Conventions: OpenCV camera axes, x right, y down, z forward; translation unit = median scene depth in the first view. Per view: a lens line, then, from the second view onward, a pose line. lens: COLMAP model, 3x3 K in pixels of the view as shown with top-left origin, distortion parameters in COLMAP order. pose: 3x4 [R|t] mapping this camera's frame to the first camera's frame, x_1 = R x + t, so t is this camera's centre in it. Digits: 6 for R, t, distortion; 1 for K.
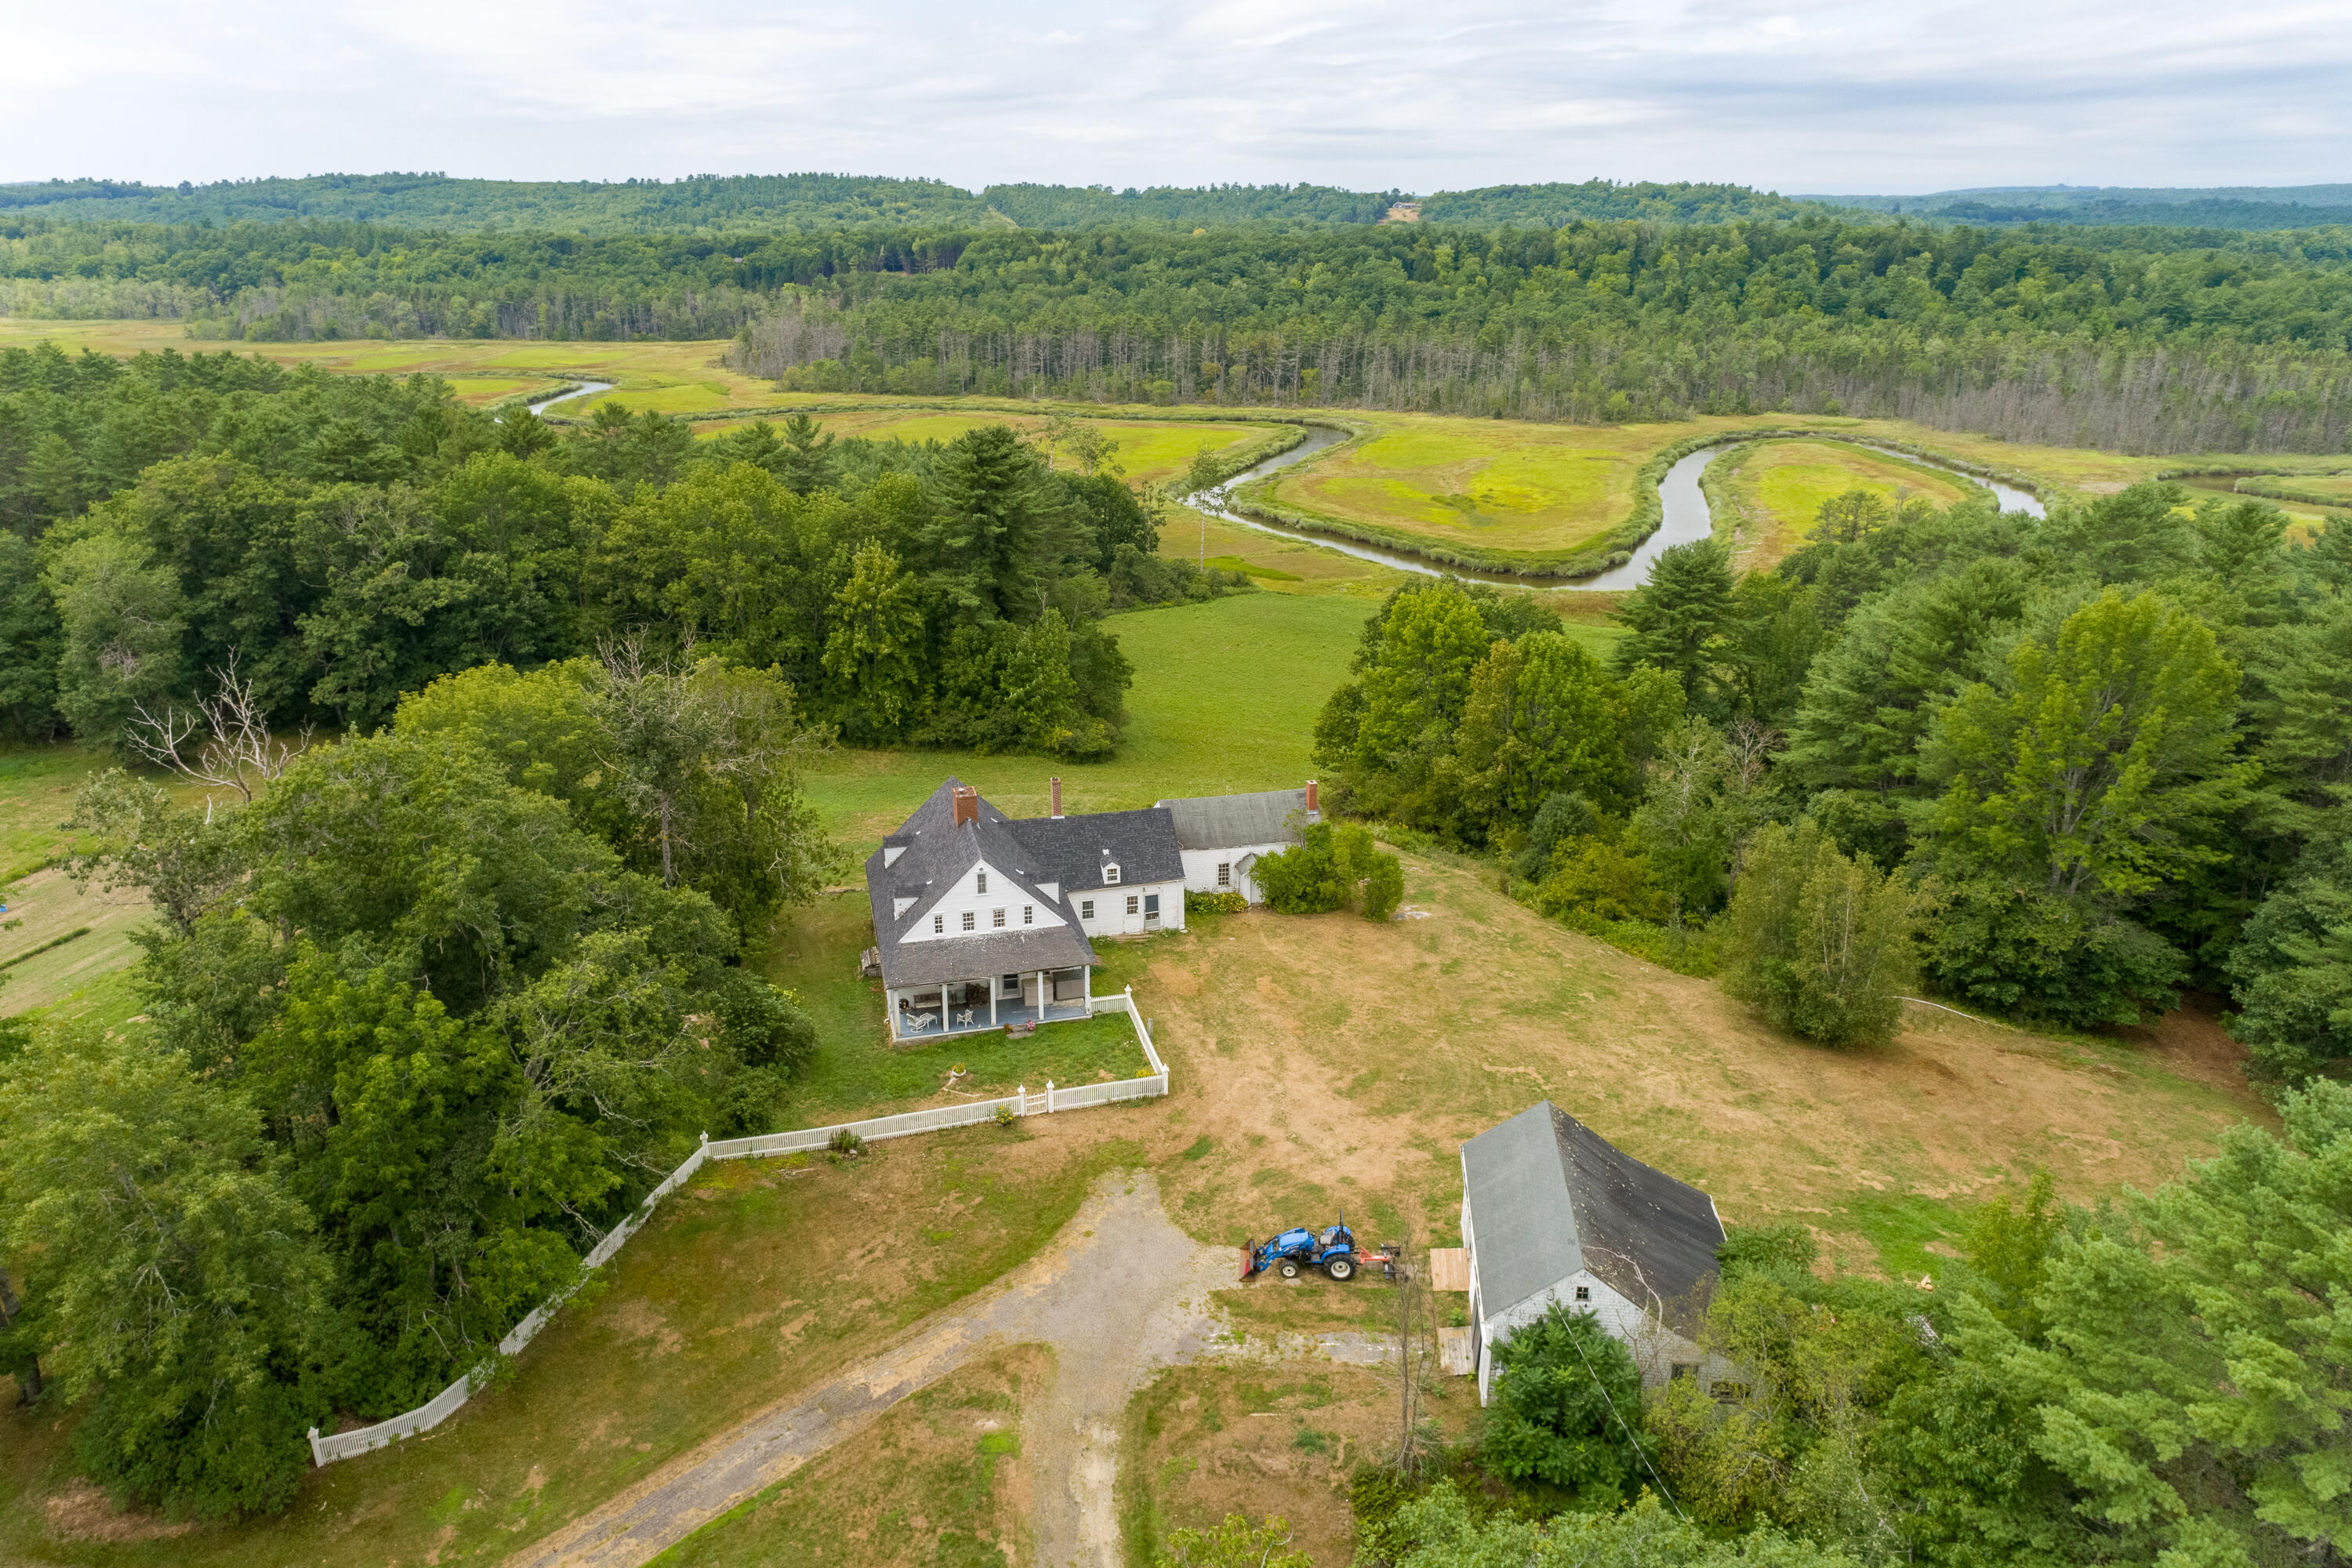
lens RADIAL K [[1583.4, 0, 1170.0], [0, 1583.4, 778.2], [0, 0, 1]] dist [0.032147, 0.002450]
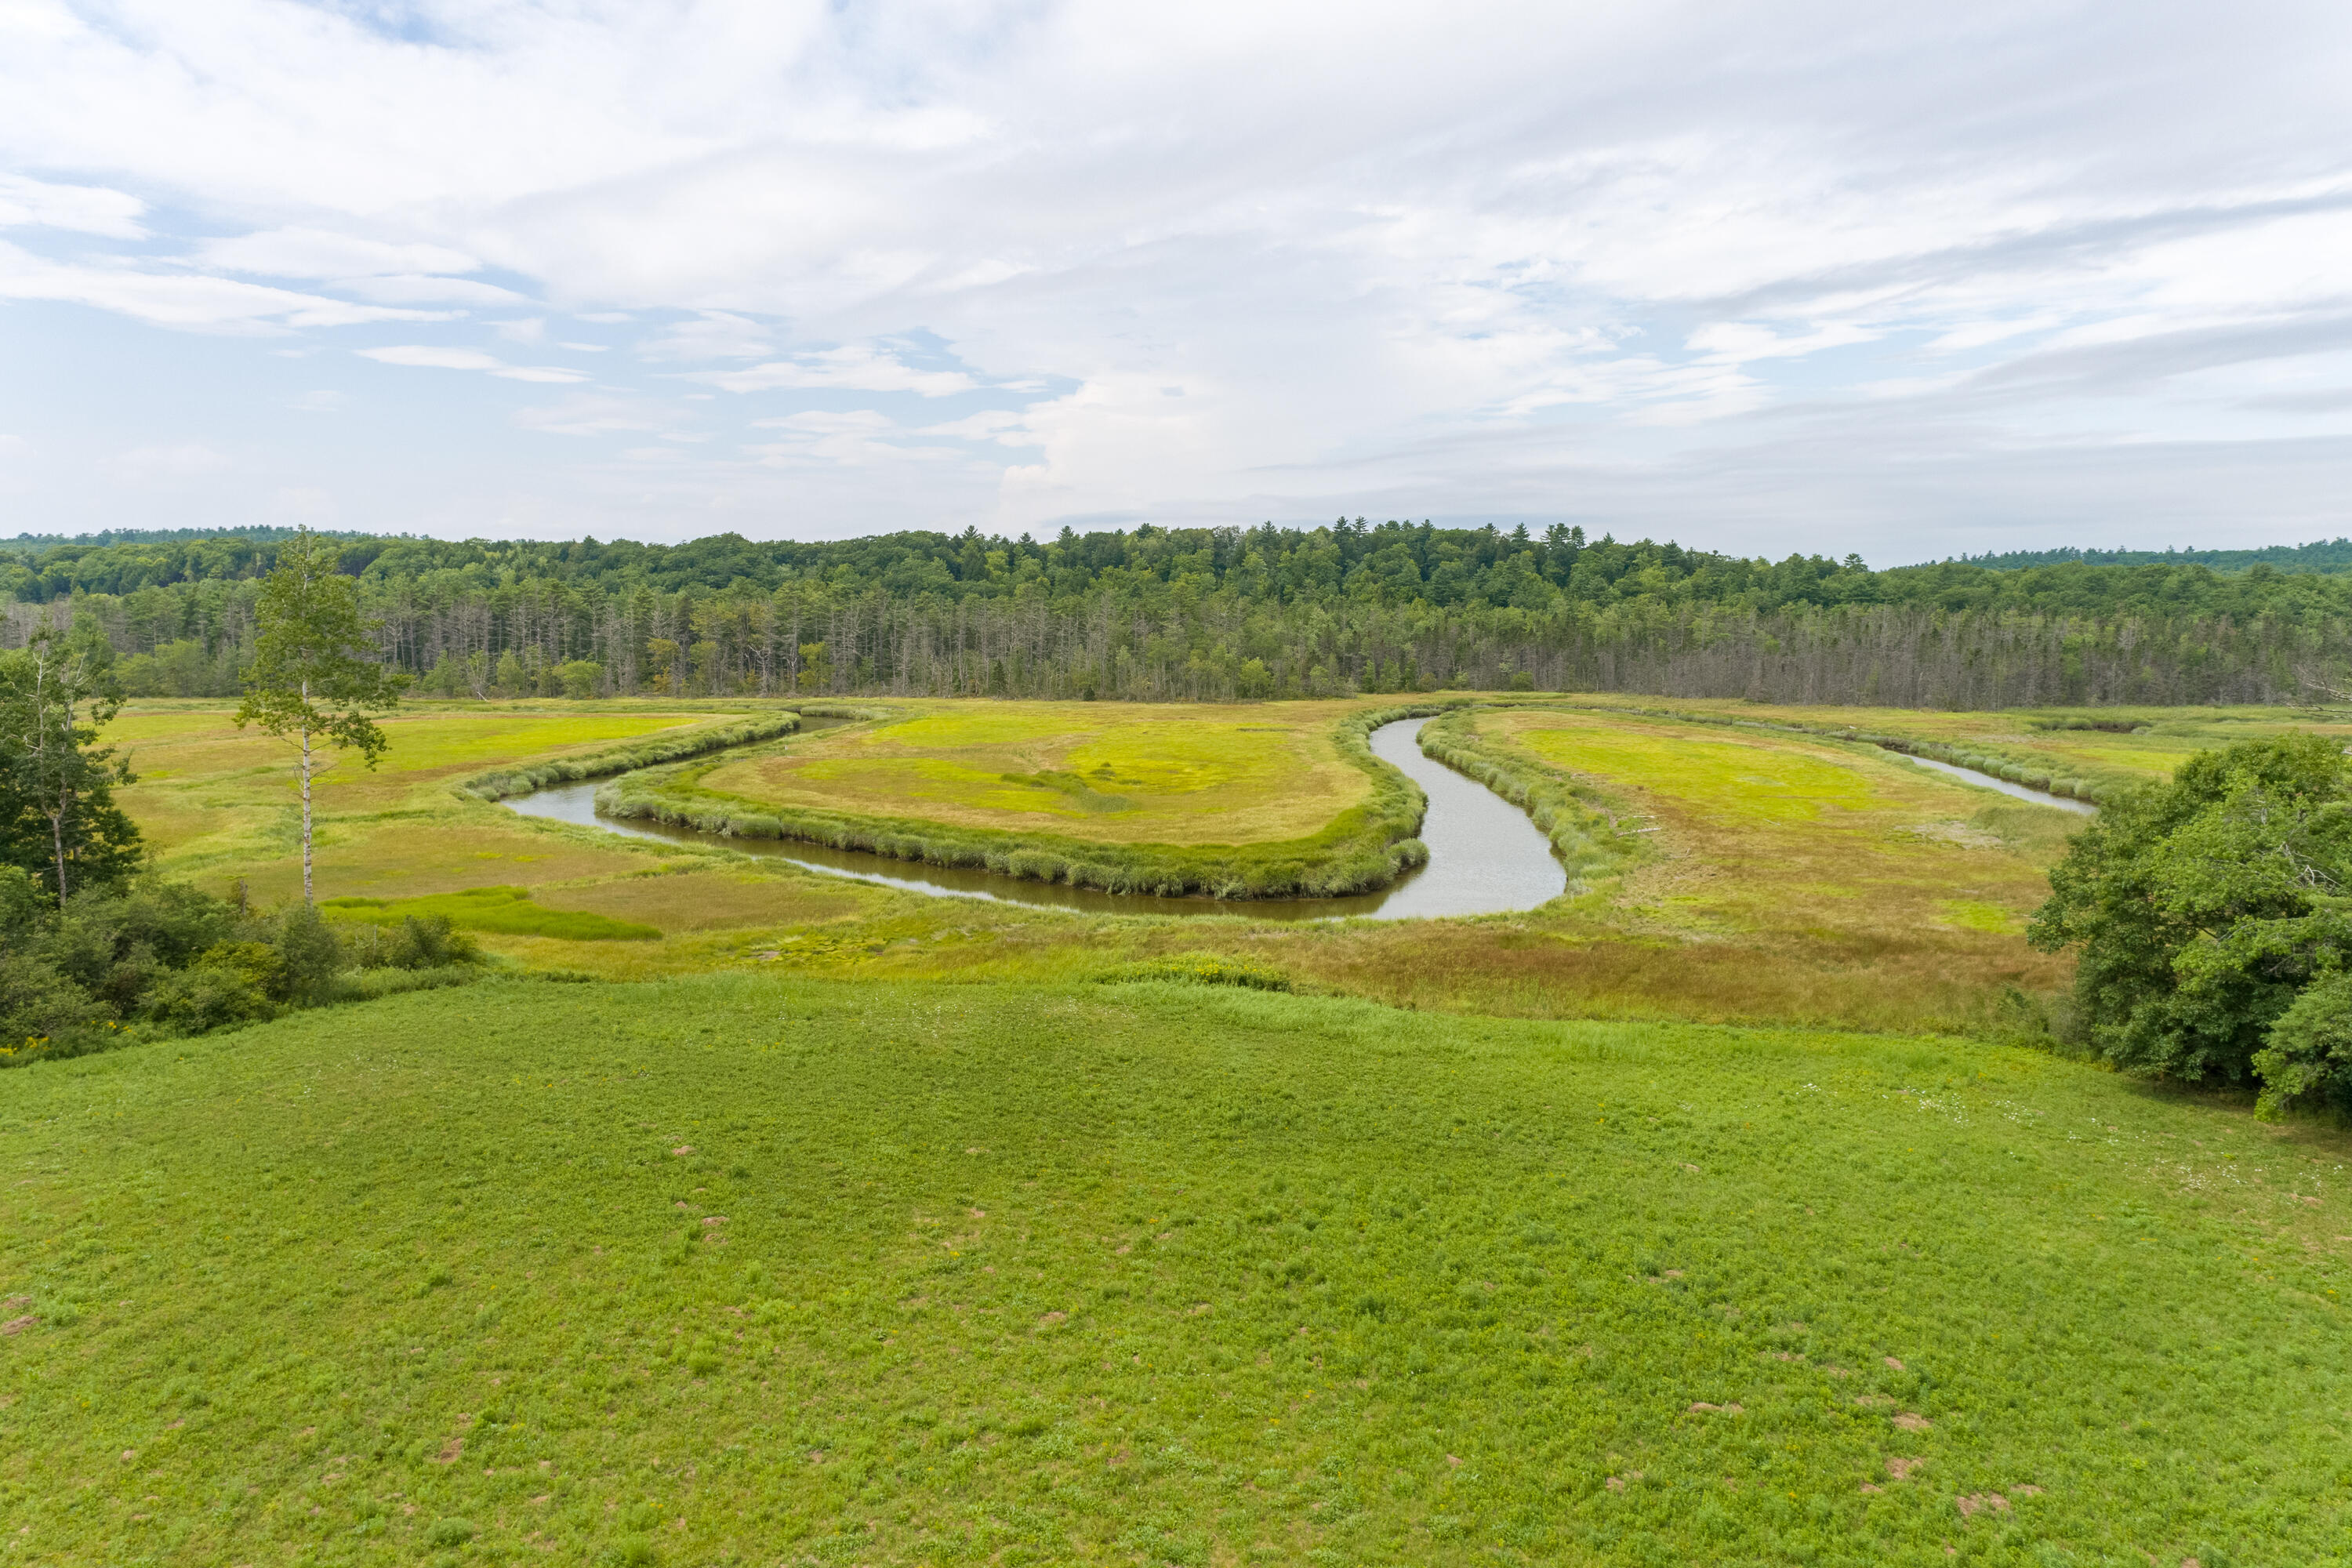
lens RADIAL K [[1583.4, 0, 1170.0], [0, 1583.4, 778.2], [0, 0, 1]] dist [0.032147, 0.002450]
pose [[0.963718, -0.032138, 0.264982, 0.052659], [0.092621, 0.971307, -0.219054, -0.036895], [-0.250339, 0.235649, 0.939042, 0.327825]]
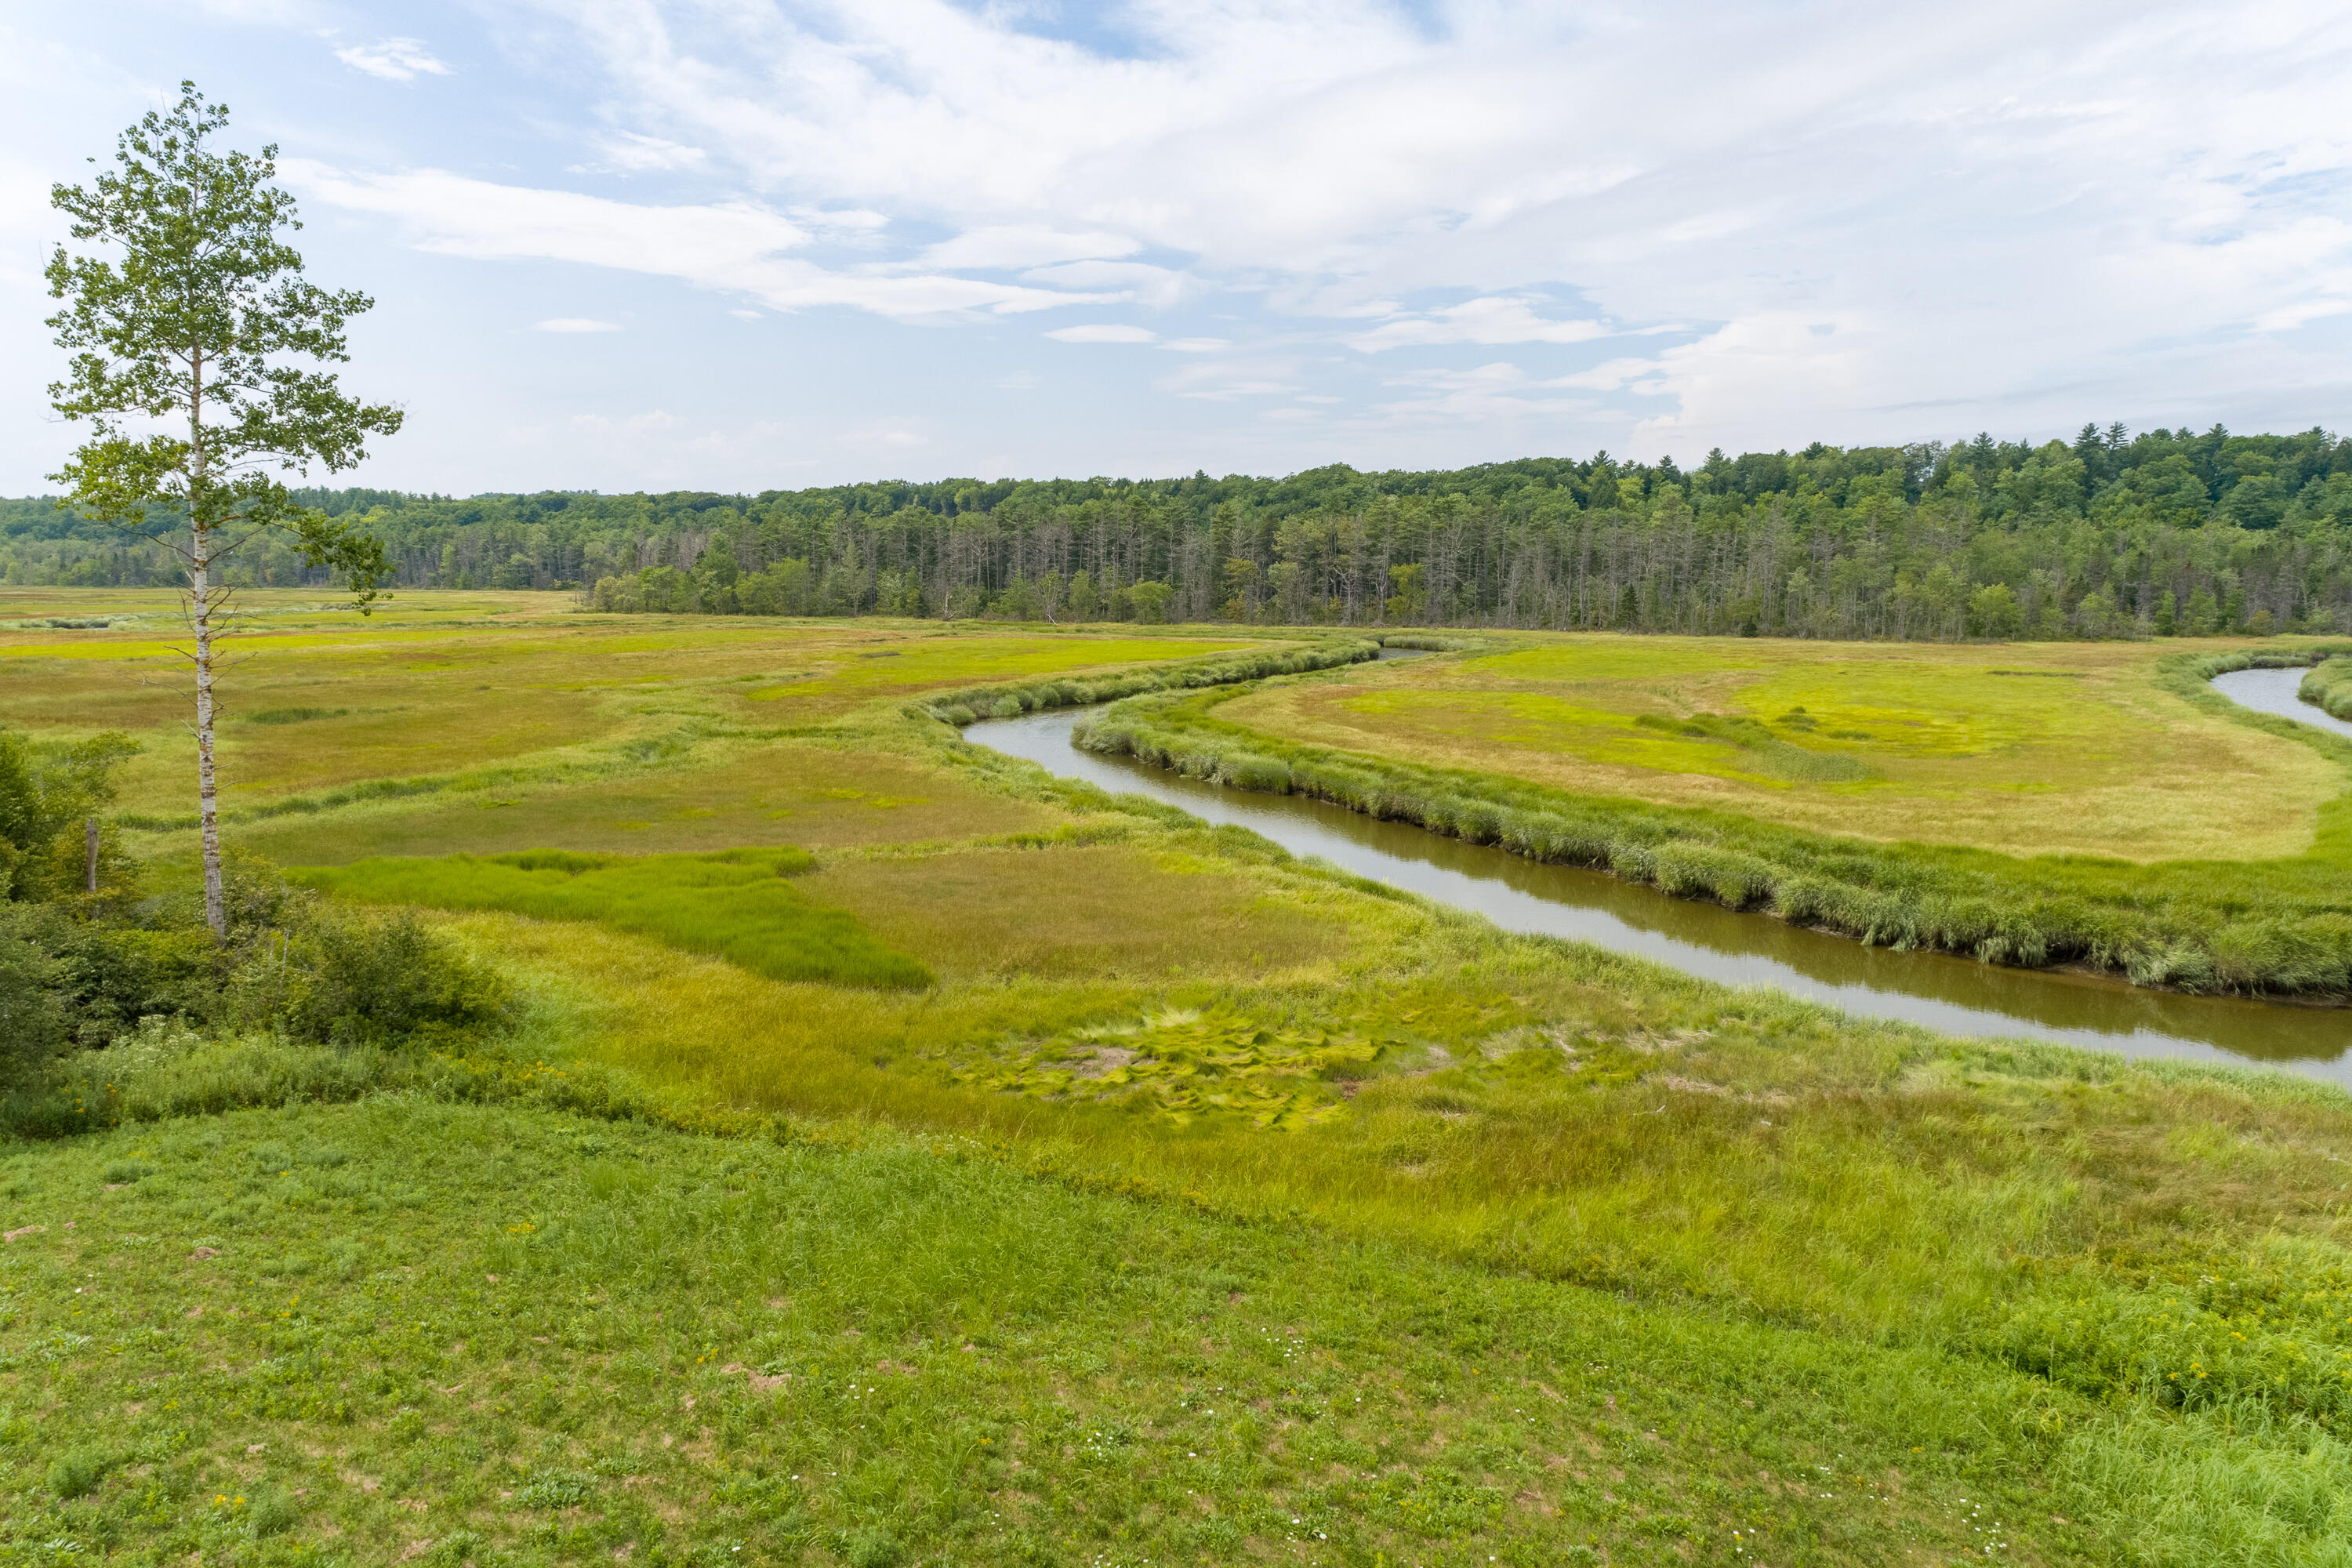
lens RADIAL K [[1583.4, 0, 1170.0], [0, 1583.4, 778.2], [0, 0, 1]] dist [0.032147, 0.002450]
pose [[0.993599, 0.015894, -0.111838, 0.067629], [-0.038433, 0.978552, -0.202382, -0.058894], [0.106223, 0.205385, 0.972900, 0.432871]]
